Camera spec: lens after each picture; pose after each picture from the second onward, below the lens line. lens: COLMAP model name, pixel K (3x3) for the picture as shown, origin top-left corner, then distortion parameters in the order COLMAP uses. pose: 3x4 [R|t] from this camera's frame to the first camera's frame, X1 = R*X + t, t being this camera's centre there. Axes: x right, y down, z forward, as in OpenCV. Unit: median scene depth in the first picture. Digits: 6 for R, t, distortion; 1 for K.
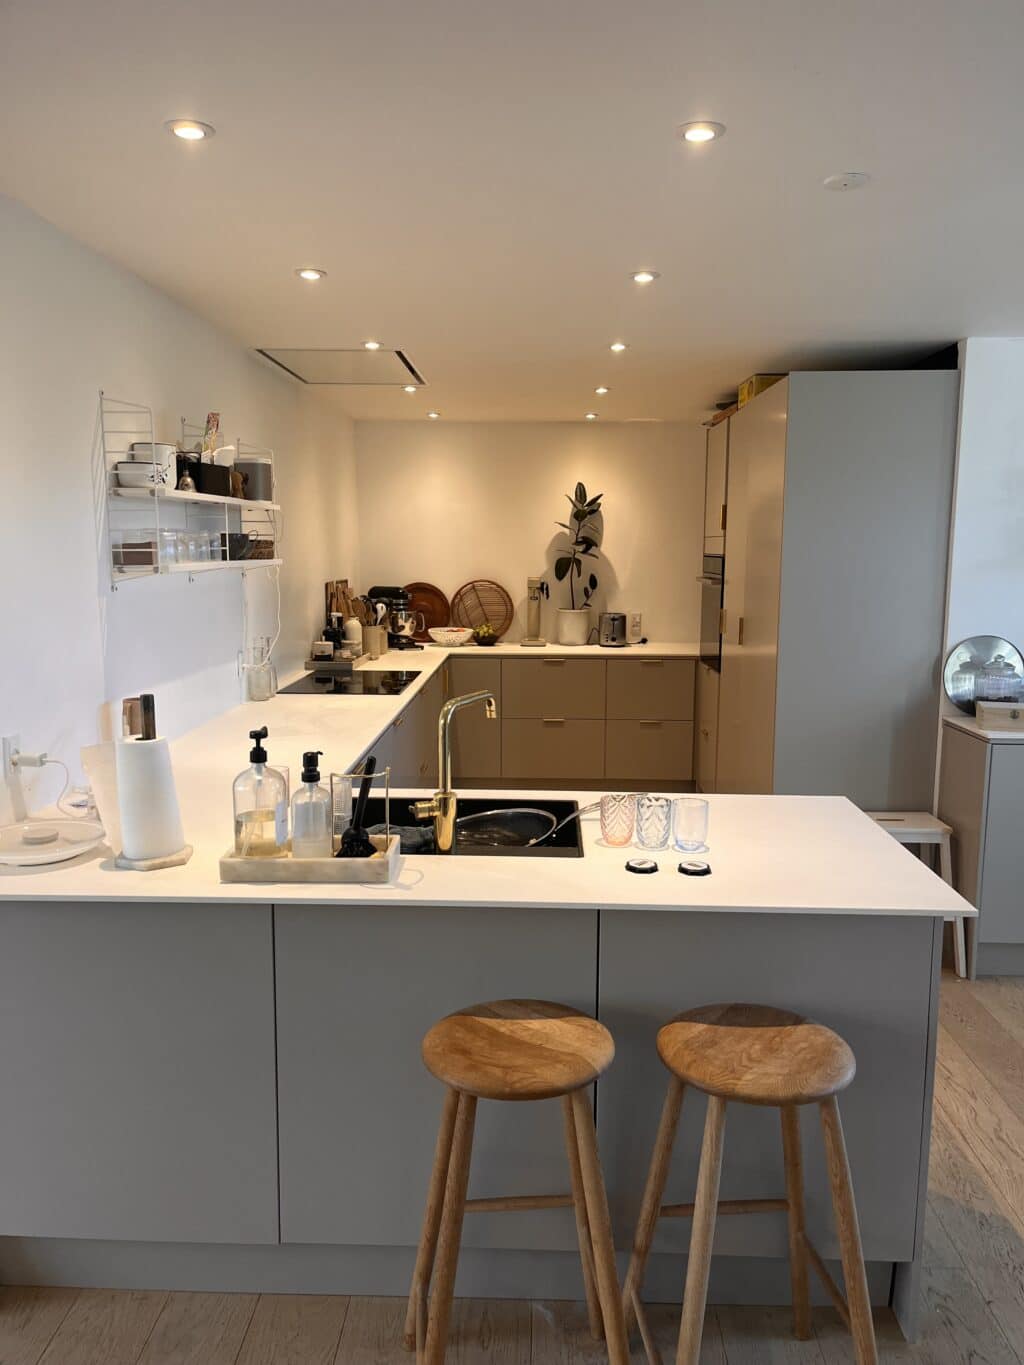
lens RADIAL K [[1042.6, 0, 512.9], [0, 1042.6, 701.8], [0, 0, 1]] dist [0.080768, -0.143565]
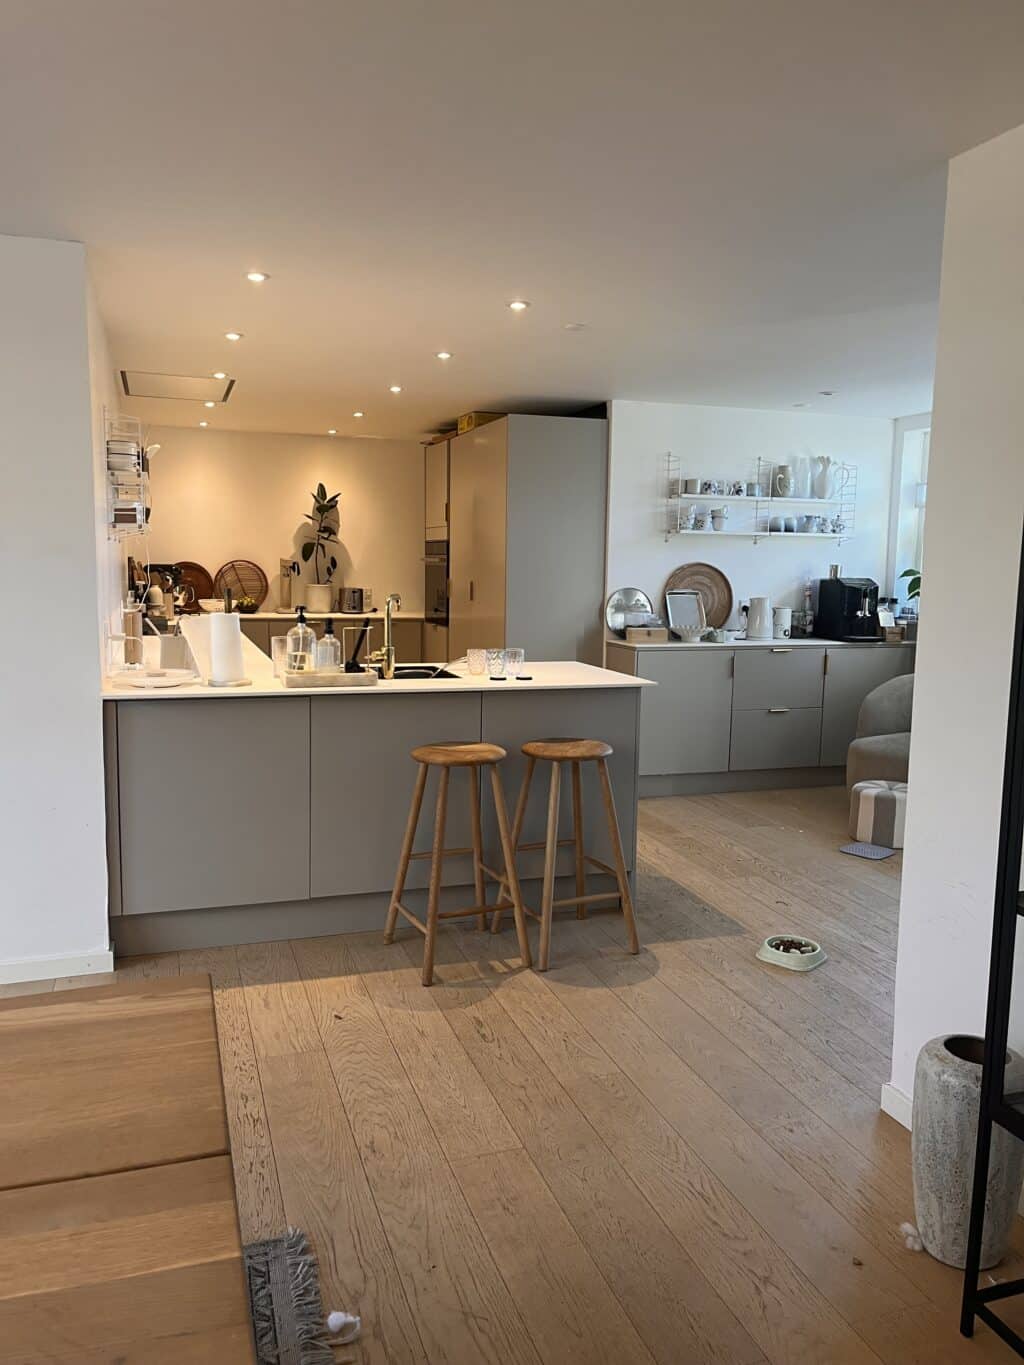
lens RADIAL K [[1042.6, 0, 512.9], [0, 1042.6, 701.8], [0, 0, 1]] dist [0.080768, -0.143565]
pose [[0.938378, -0.035588, 0.343772, -0.163790], [0.039093, 0.999230, -0.003269, 0.066507], [-0.343391, 0.016506, 0.939047, -0.259369]]
